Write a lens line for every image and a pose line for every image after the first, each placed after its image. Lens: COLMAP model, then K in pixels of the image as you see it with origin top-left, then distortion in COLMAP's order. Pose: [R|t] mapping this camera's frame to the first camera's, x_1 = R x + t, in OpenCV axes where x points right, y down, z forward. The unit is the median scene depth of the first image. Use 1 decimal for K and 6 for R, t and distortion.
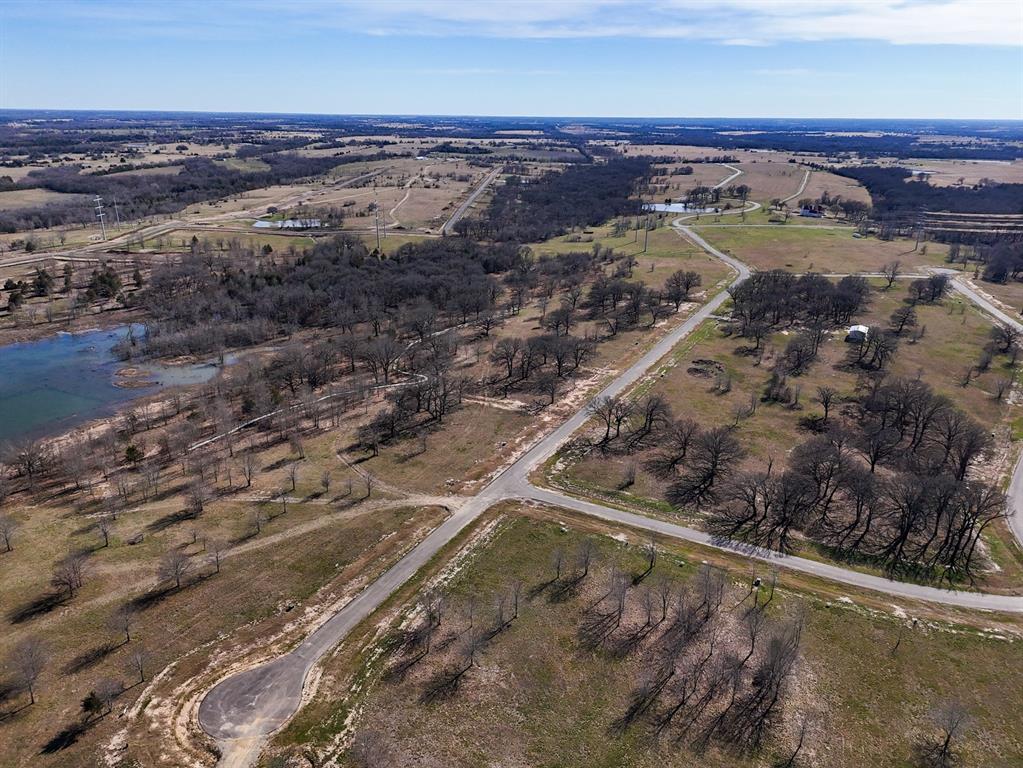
lens RADIAL K [[750.5, 0, 510.8], [0, 750.5, 384.1], [0, 0, 1]] dist [0.058939, -0.051626]
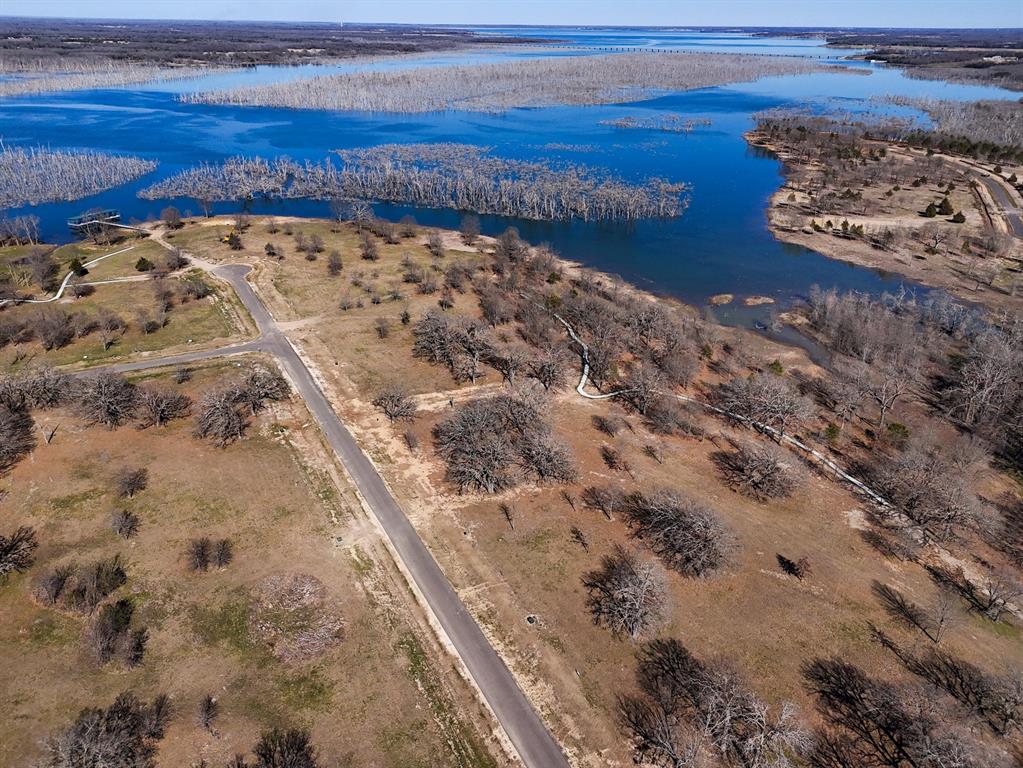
lens RADIAL K [[750.5, 0, 515.3], [0, 750.5, 379.9], [0, 0, 1]] dist [0.058939, -0.051626]
pose [[-0.560056, 0.339397, -0.755743, 0.621391], [-0.295819, 0.770167, 0.565096, -0.538358], [0.773840, 0.540048, -0.330937, 1.534126]]
